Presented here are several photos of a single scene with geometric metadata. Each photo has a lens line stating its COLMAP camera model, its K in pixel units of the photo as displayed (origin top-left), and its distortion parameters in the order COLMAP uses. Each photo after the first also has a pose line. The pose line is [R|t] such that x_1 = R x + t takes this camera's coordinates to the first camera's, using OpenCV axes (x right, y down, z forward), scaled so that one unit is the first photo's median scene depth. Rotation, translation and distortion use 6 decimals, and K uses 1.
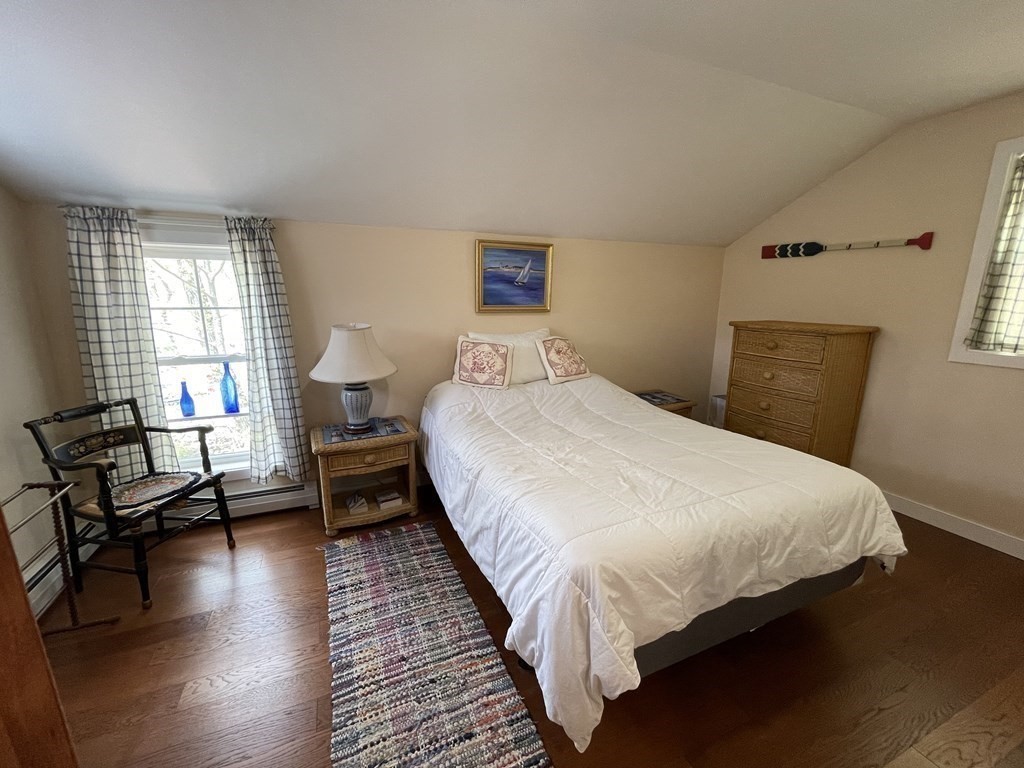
lens RADIAL K [[412.9, 0, 505.7], [0, 412.9, 388.2], [0, 0, 1]] dist [-0.002444, -0.000204]
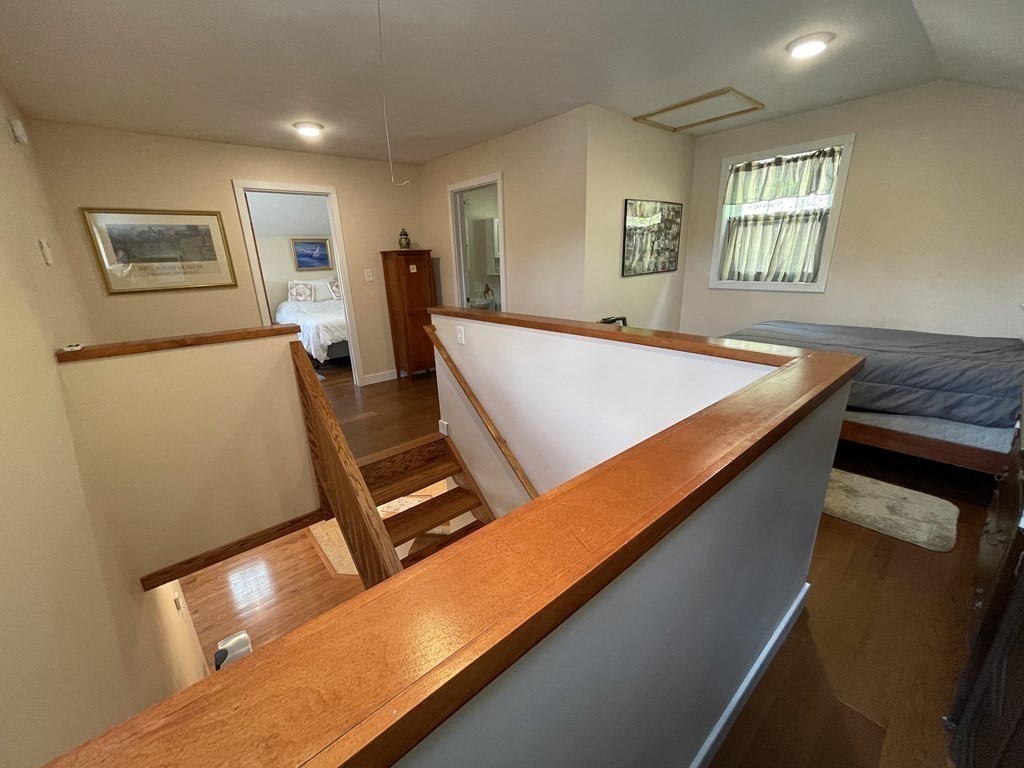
lens RADIAL K [[412.9, 0, 505.7], [0, 412.9, 388.2], [0, 0, 1]] dist [-0.002444, -0.000204]
pose [[0.951904, -0.126511, 0.279058, 0.319998], [0.103725, 0.990056, 0.095023, 0.365811], [-0.288305, -0.061507, 0.955561, -1.572836]]
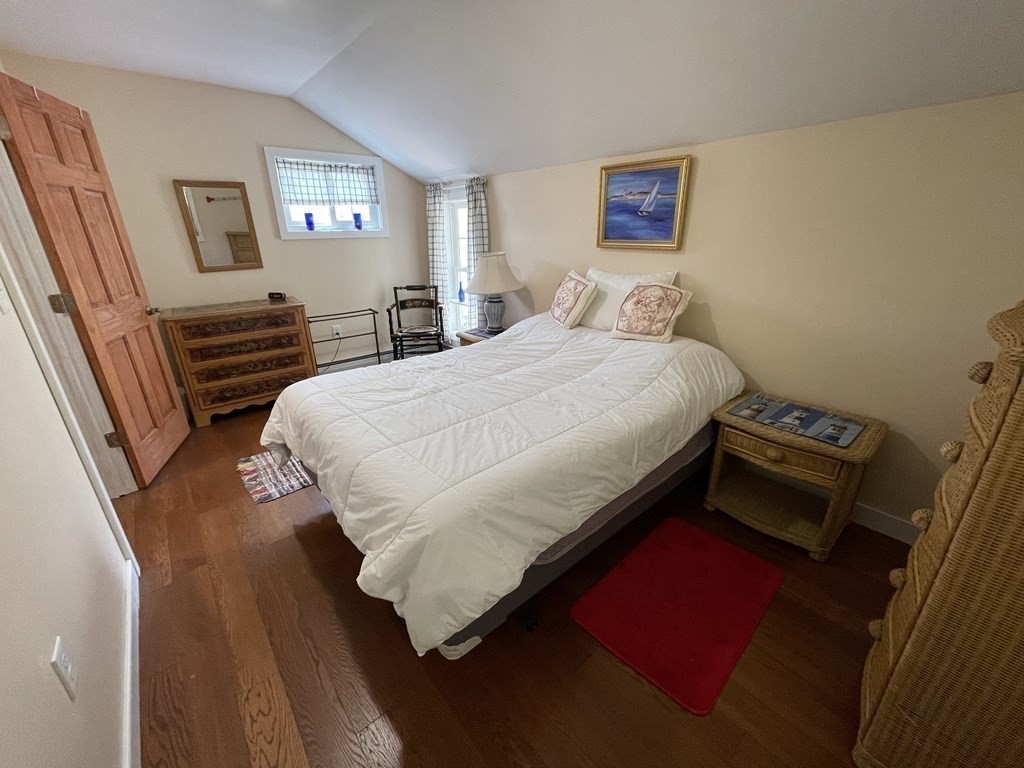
lens RADIAL K [[412.9, 0, 505.7], [0, 412.9, 388.2], [0, 0, 1]] dist [-0.002444, -0.000204]
pose [[0.304192, 0.339944, -0.889891, 0.842492], [-0.188564, 0.937163, 0.293545, -0.119927], [0.933762, 0.078507, 0.349179, 0.498809]]
